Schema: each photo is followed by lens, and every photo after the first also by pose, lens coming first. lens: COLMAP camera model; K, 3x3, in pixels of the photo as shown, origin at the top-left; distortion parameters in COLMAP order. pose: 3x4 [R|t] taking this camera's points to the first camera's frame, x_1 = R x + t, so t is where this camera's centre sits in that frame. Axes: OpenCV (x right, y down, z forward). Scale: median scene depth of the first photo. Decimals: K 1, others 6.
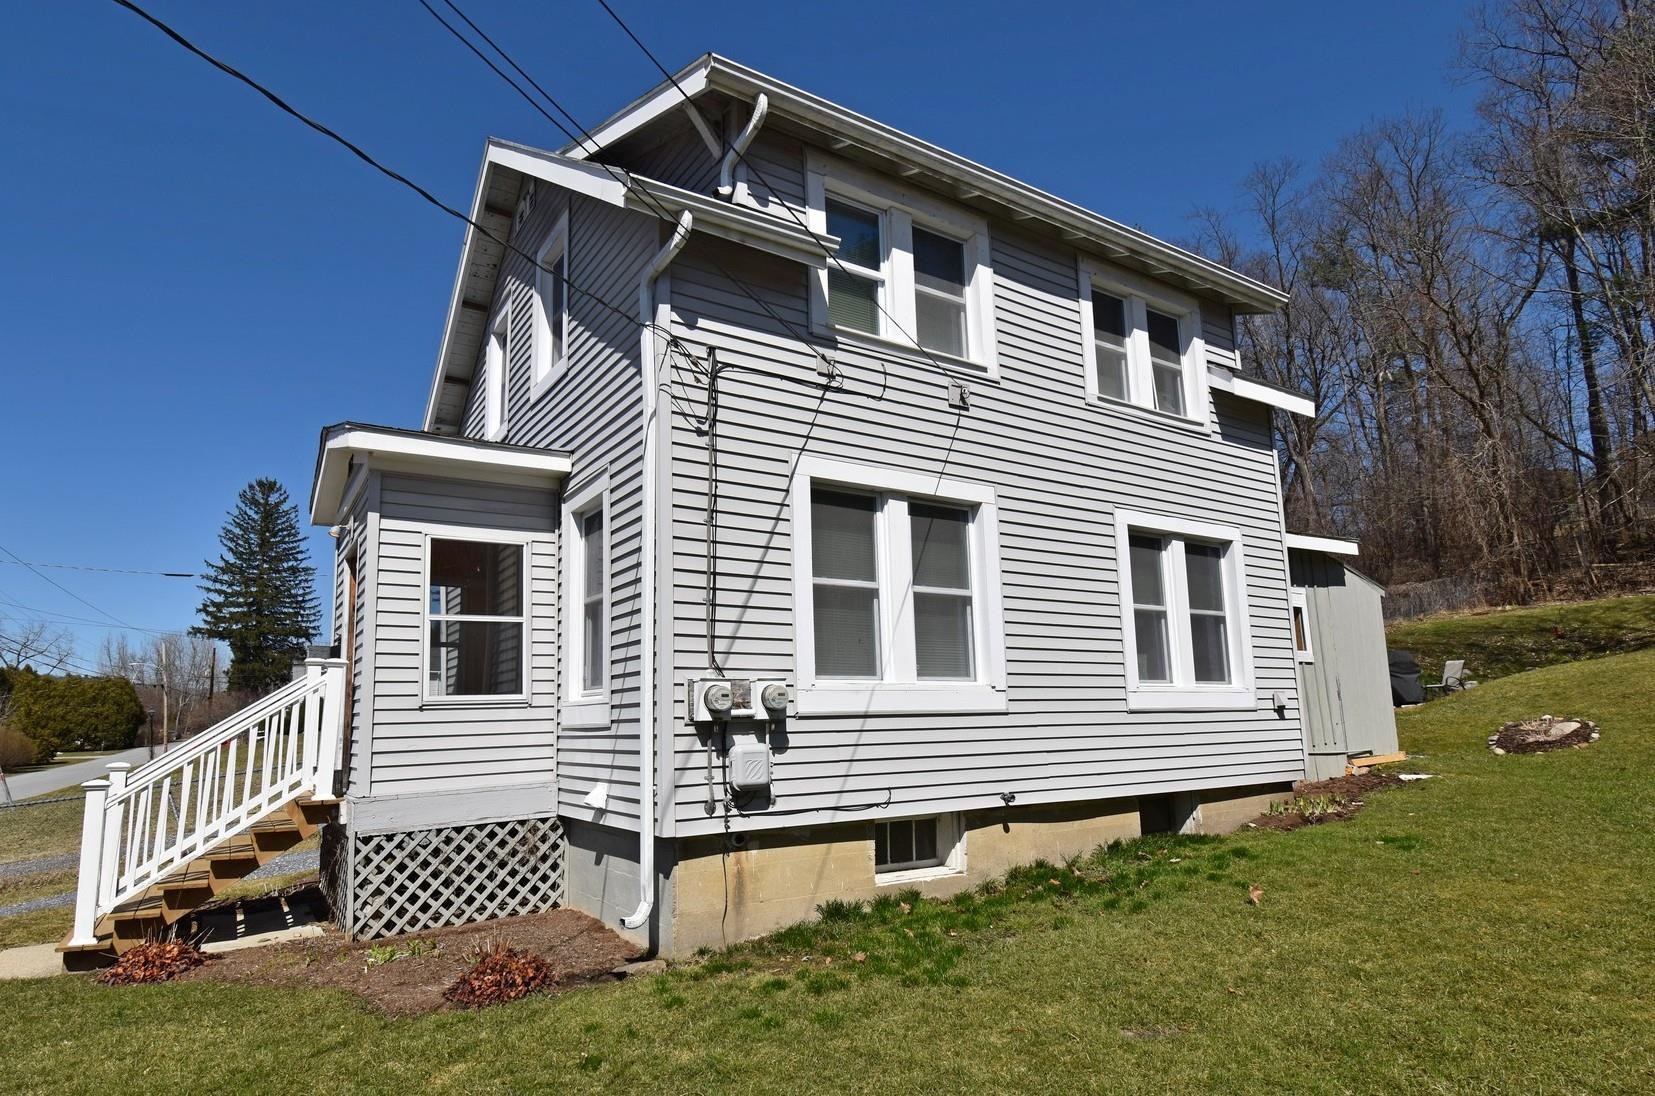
lens RADIAL K [[891.6, 0, 803.2], [0, 891.6, 599.6], [0, 0, 1]] dist [0.001660, 0.000413]
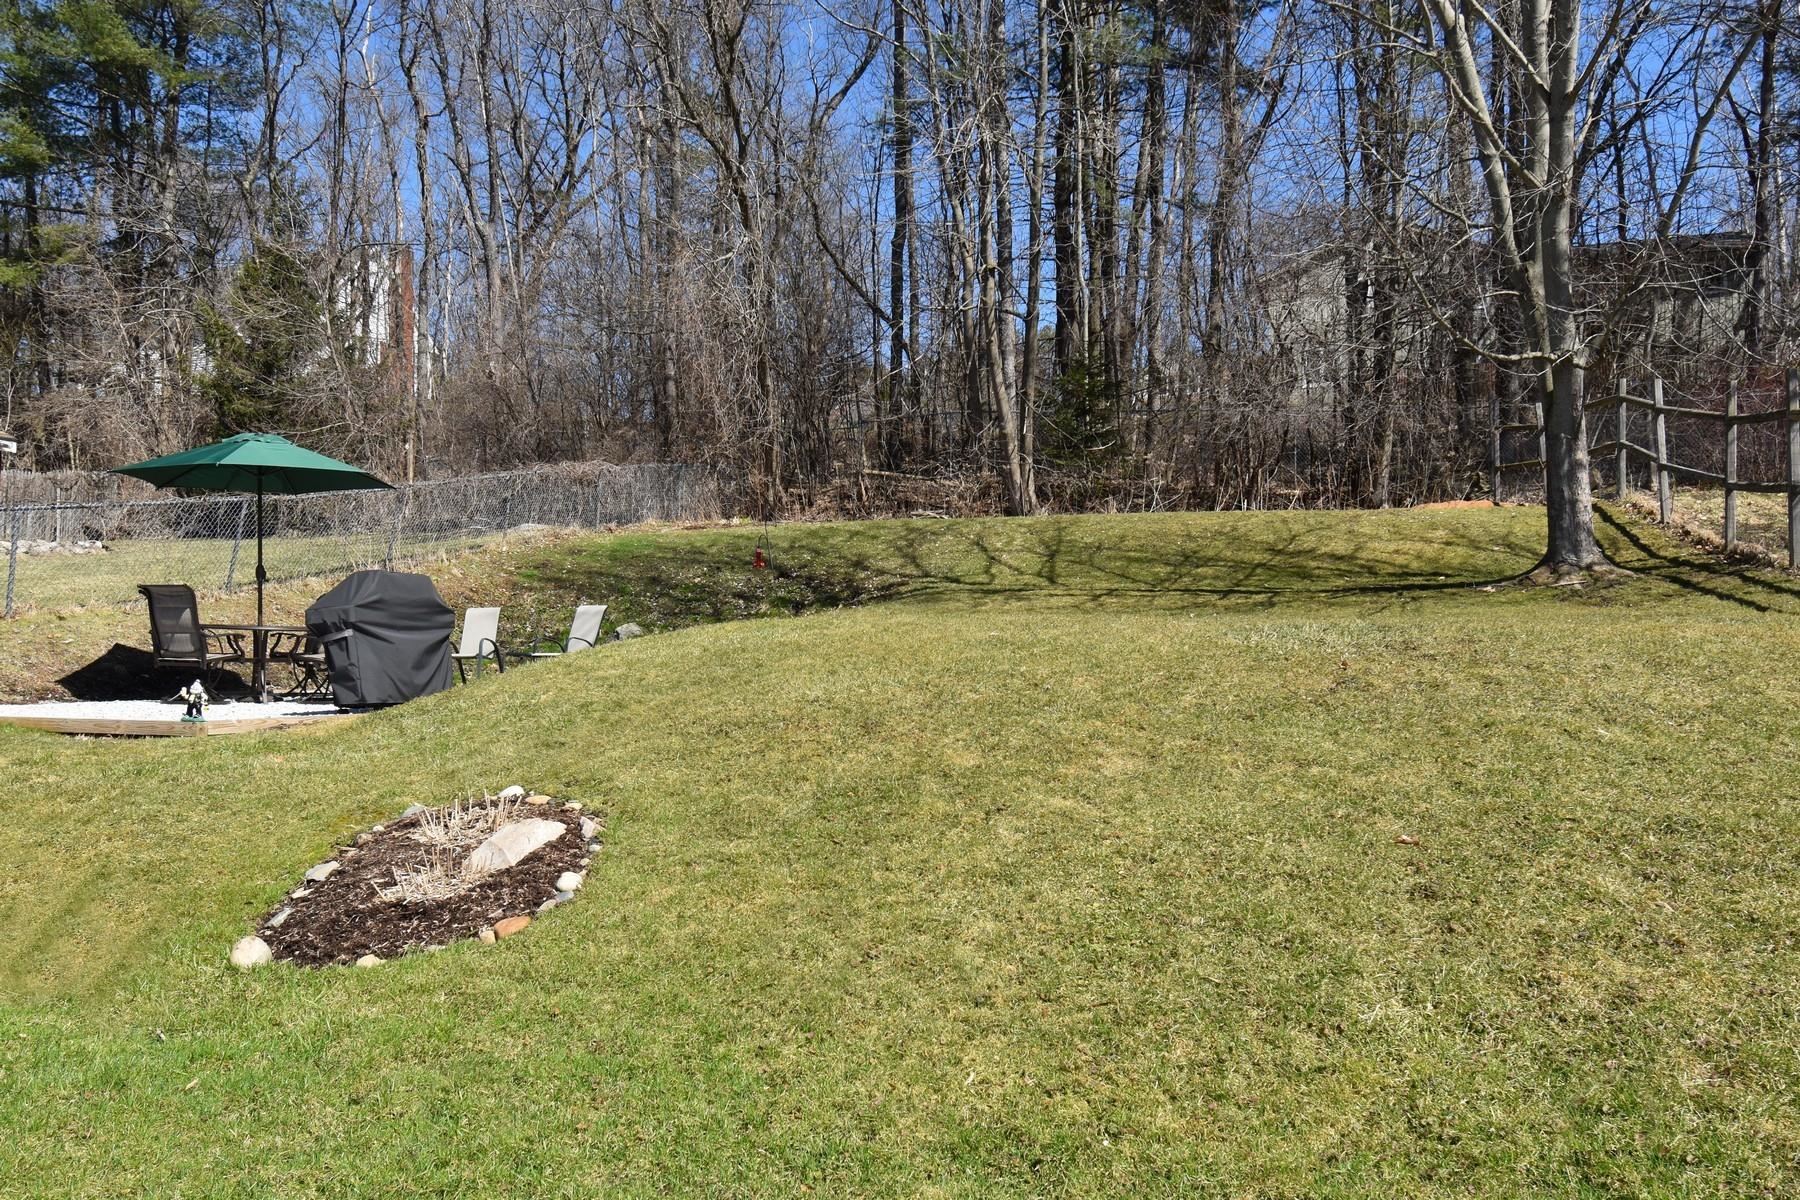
lens RADIAL K [[1462.3, 0, 904.3], [0, 1462.3, 604.4], [0, 0, 1]] dist [-0.016949, -0.005415]
pose [[0.744269, 0.047668, 0.666177, 0.228108], [-0.104469, 0.993481, 0.045627, 0.007558], [-0.659659, -0.103553, 0.744397, 0.200710]]
